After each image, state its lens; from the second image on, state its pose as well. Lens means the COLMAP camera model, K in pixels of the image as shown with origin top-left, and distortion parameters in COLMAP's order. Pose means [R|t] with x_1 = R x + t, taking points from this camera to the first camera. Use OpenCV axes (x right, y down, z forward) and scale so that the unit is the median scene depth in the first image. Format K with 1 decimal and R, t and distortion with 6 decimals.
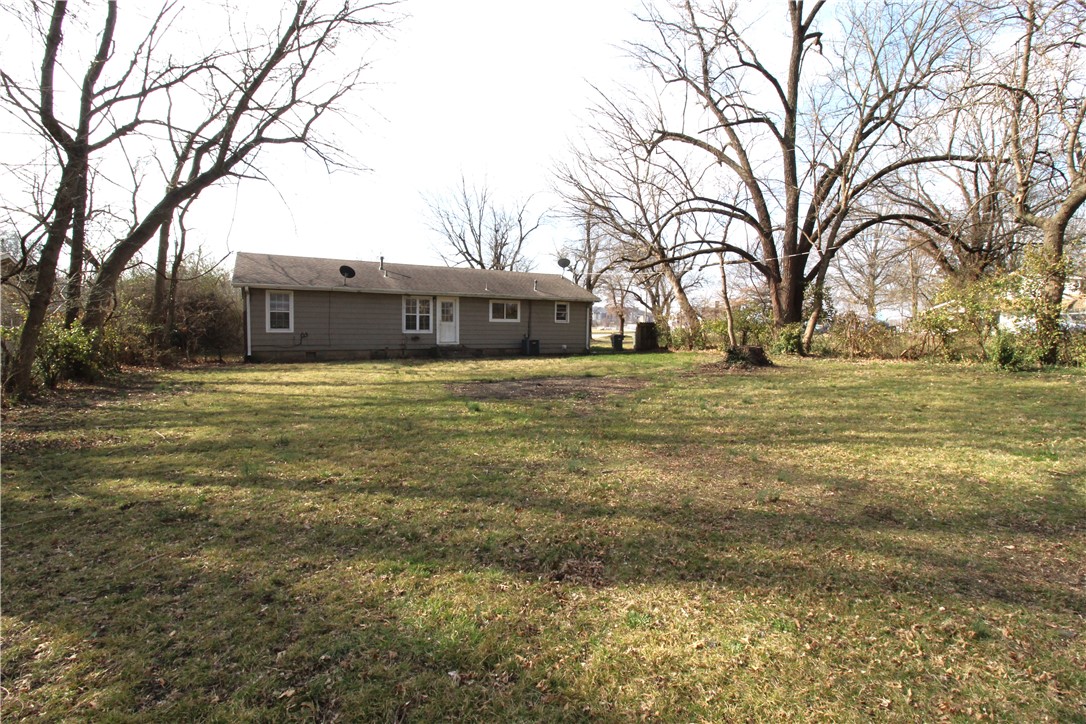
lens RADIAL K [[518.1, 0, 537.6], [0, 518.1, 332.7], [0, 0, 1]] dist [-0.001936, -0.011592]
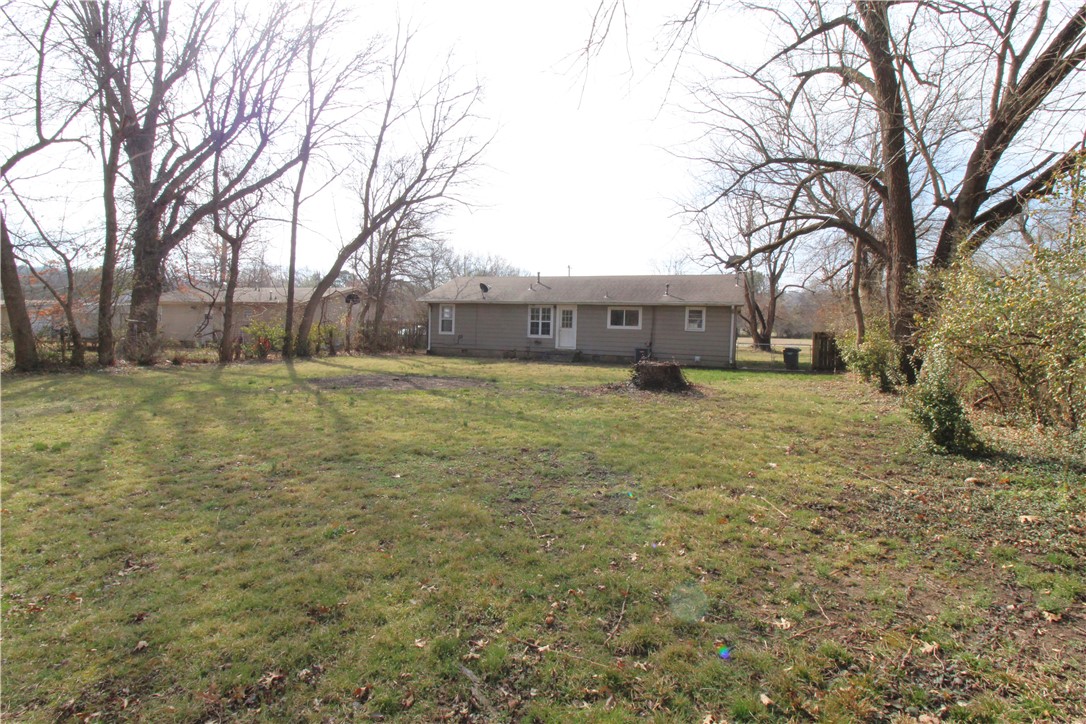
lens RADIAL K [[518.1, 0, 537.6], [0, 518.1, 332.7], [0, 0, 1]] dist [-0.001936, -0.011592]
pose [[0.620397, 0.016279, -0.784119, 0.644970], [-0.028051, 0.999605, -0.001441, -0.008332], [0.783786, 0.022889, 0.620609, 0.284419]]
